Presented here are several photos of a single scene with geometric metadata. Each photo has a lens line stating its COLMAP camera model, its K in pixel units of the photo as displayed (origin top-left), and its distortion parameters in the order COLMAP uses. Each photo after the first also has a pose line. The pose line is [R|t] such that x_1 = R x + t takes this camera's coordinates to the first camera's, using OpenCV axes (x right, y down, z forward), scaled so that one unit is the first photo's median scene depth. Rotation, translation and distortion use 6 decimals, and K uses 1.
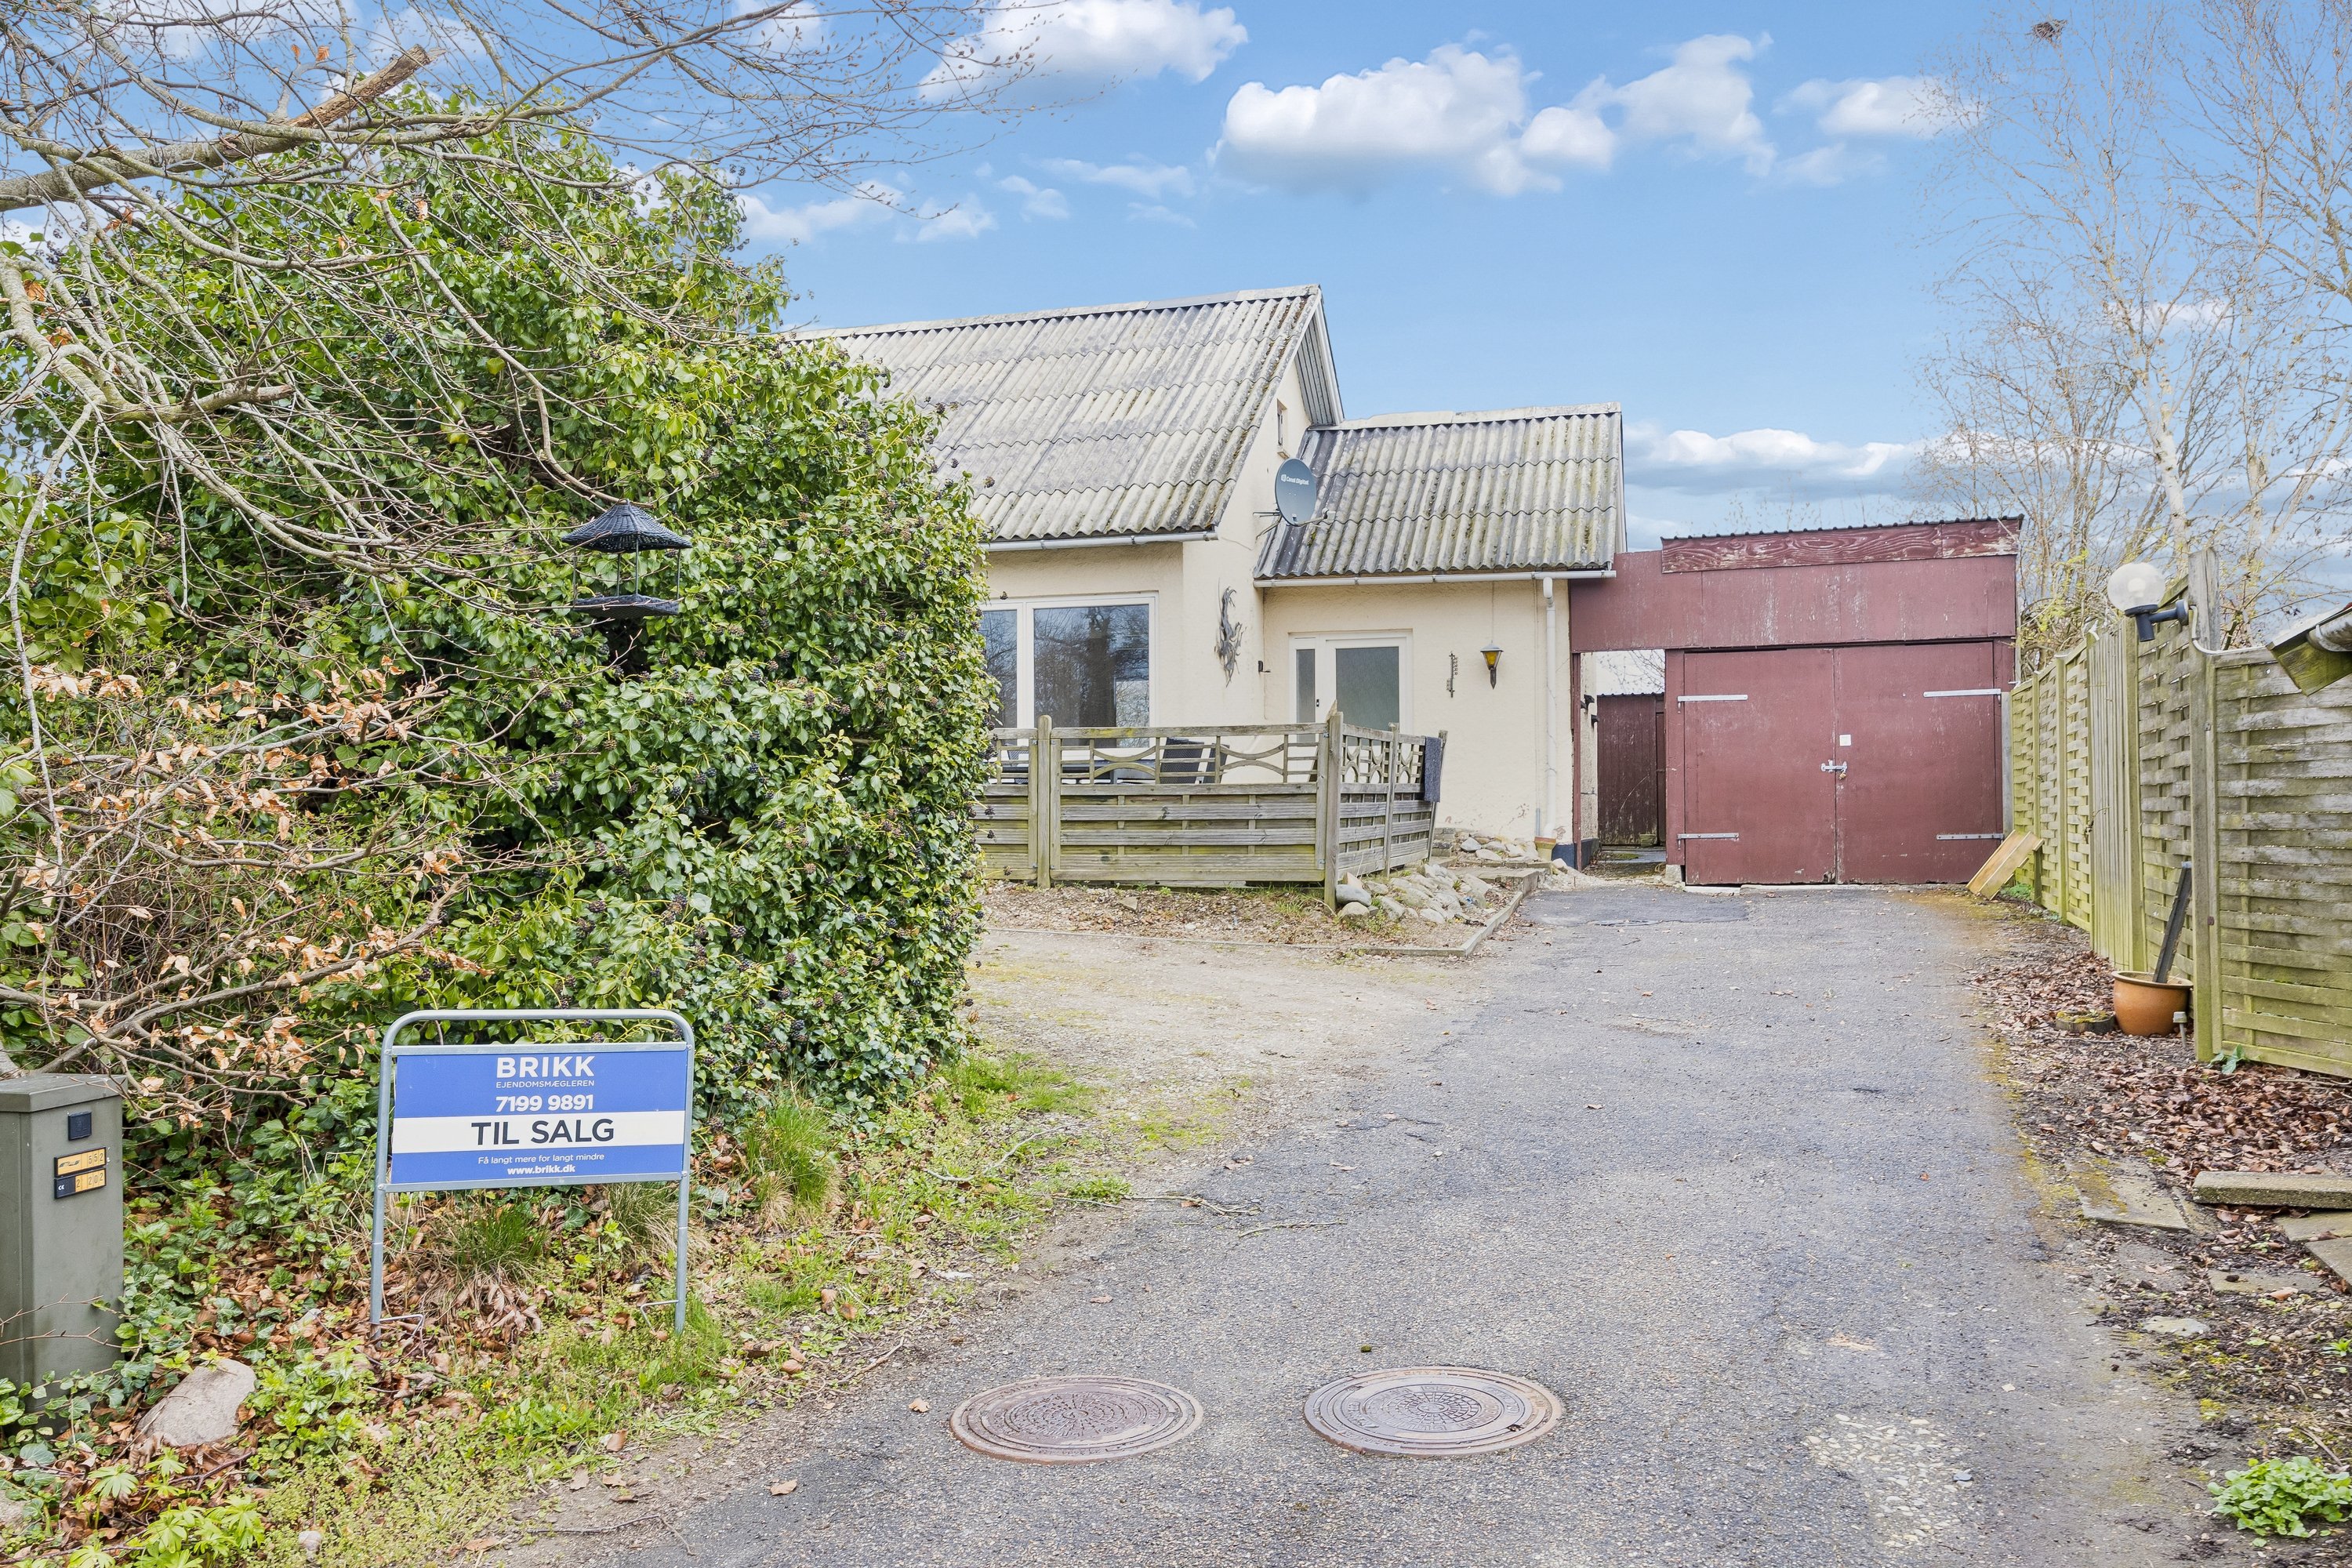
lens RADIAL K [[1854.1, 0, 1179.6], [0, 1854.1, 784.9], [0, 0, 1]] dist [0.016941, 0.007147]
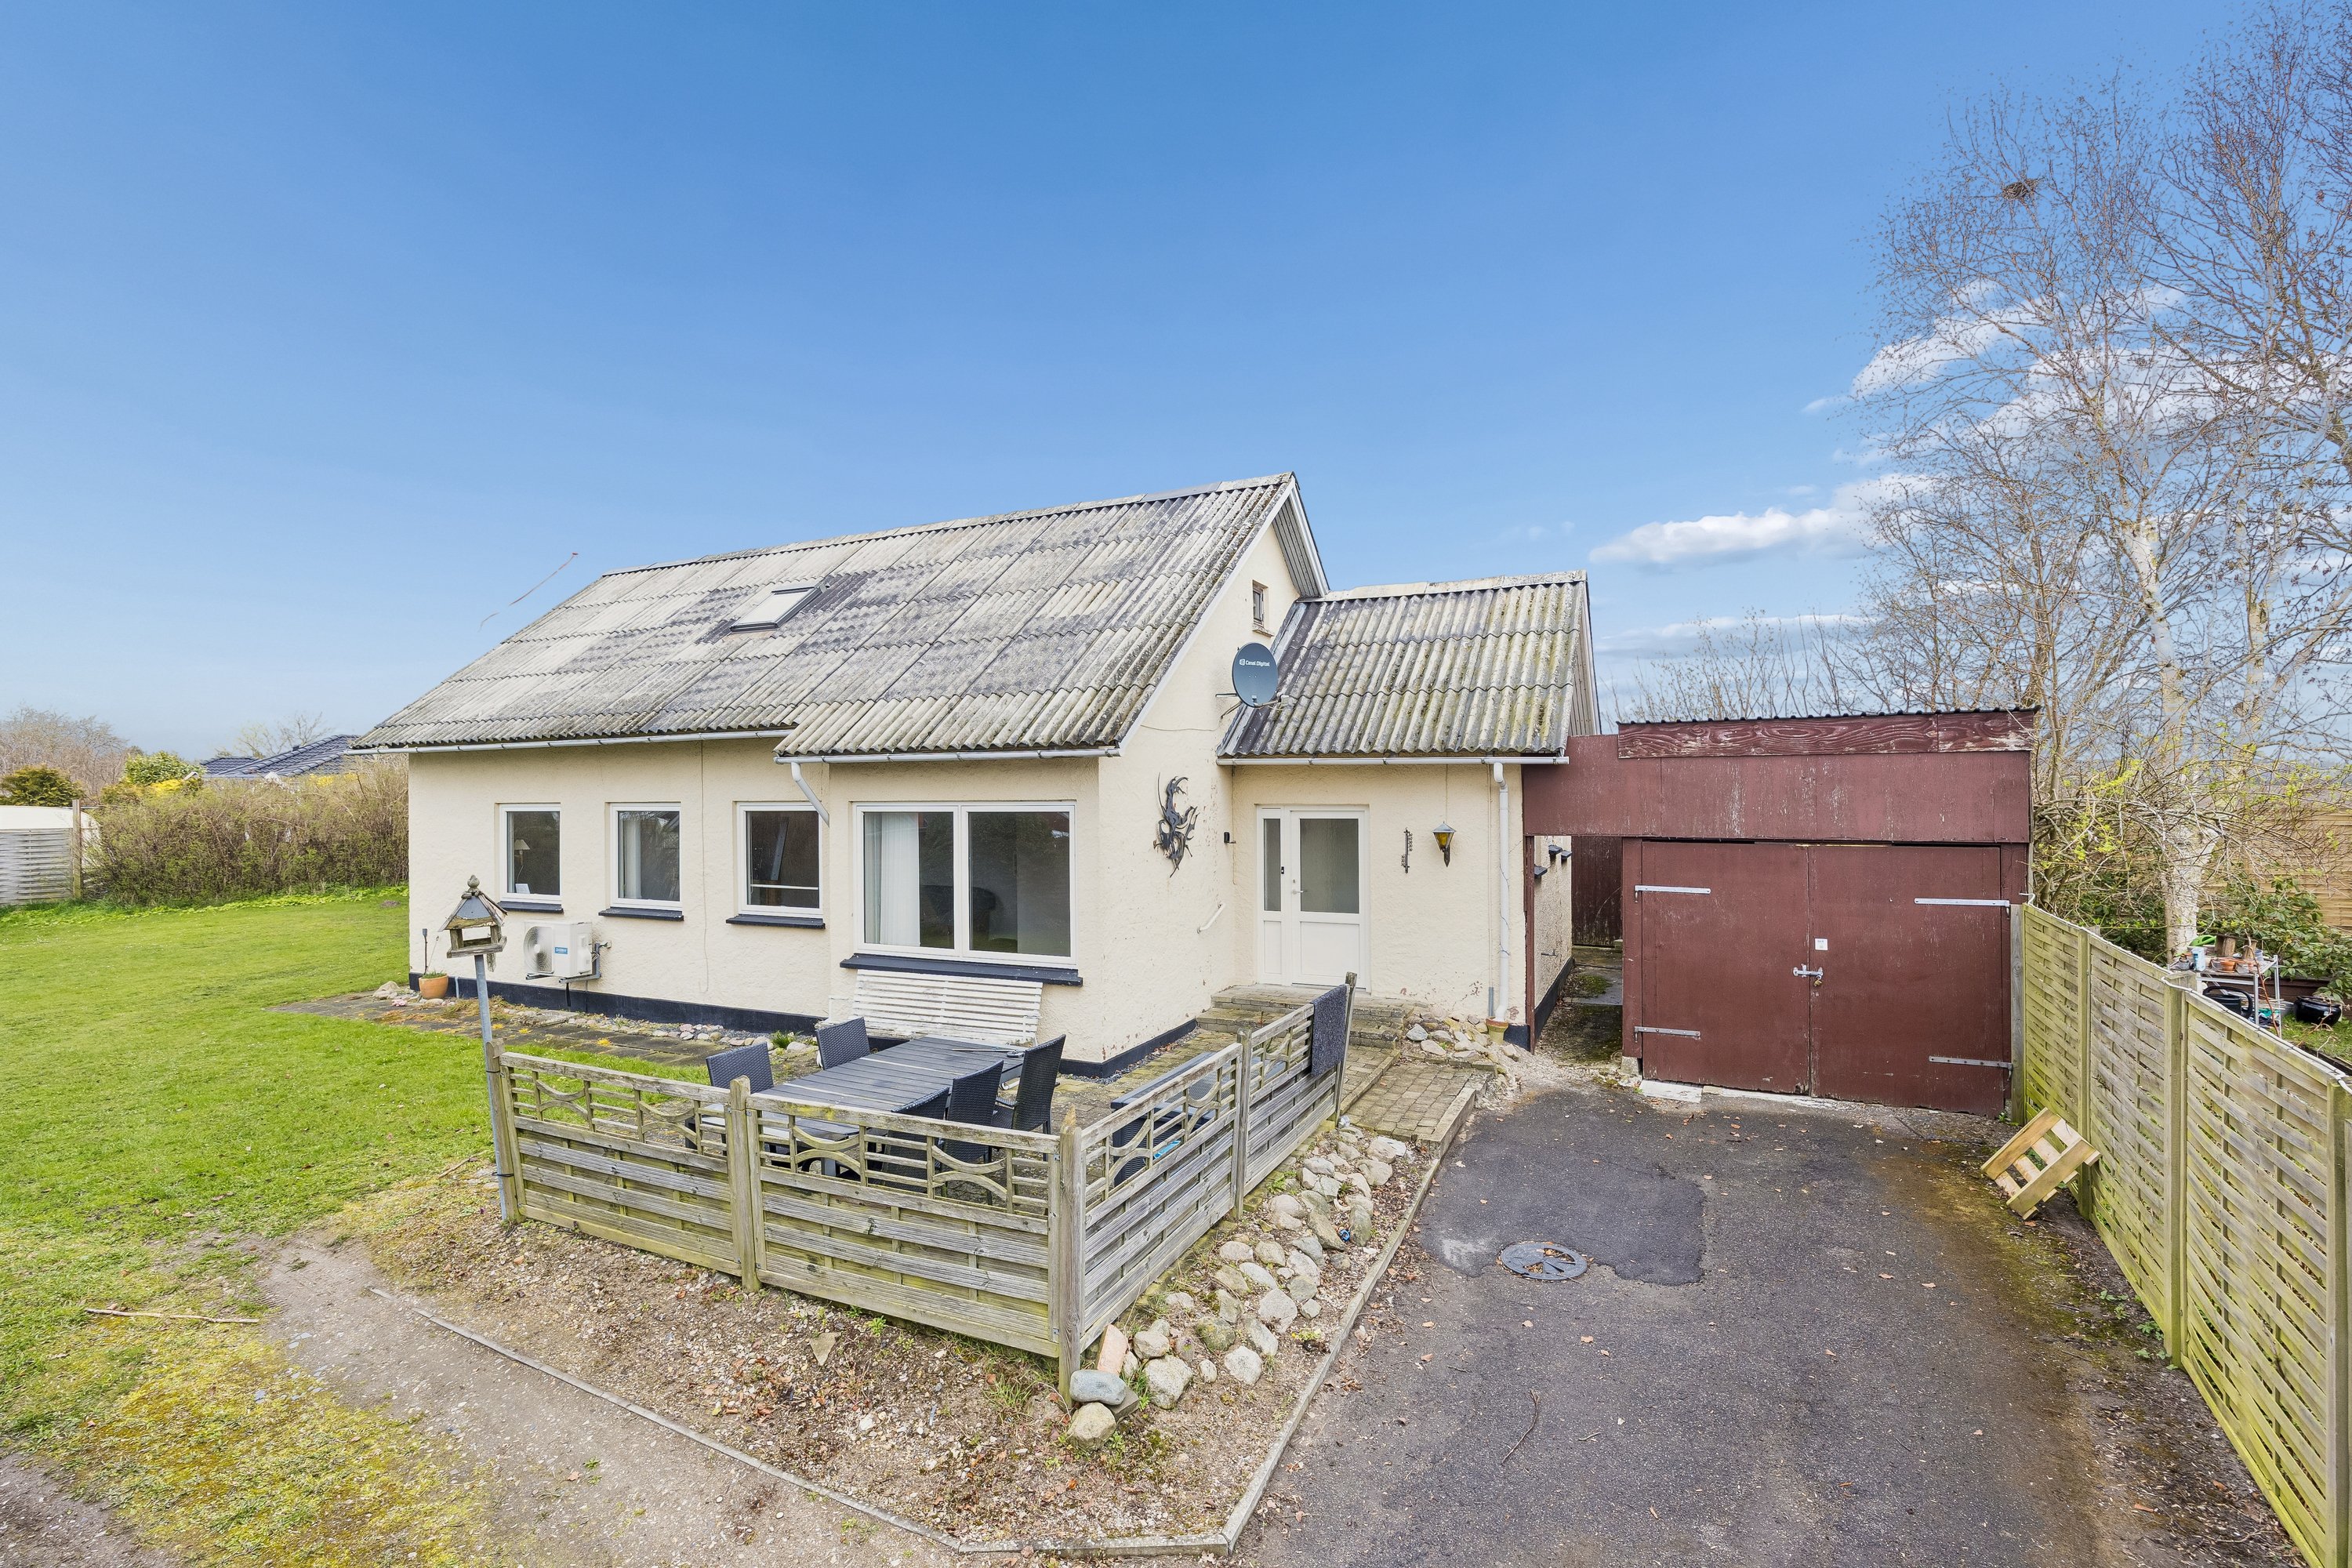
lens RADIAL K [[1119.1, 0, 1171.9], [0, 1119.1, 791.0], [0, 0, 1]] dist [-0.006422, -0.000257]
pose [[0.987412, -0.004256, -0.158115, 0.118587], [0.007922, 0.999714, 0.022562, -0.109296], [0.157973, -0.023531, 0.987163, 0.375482]]
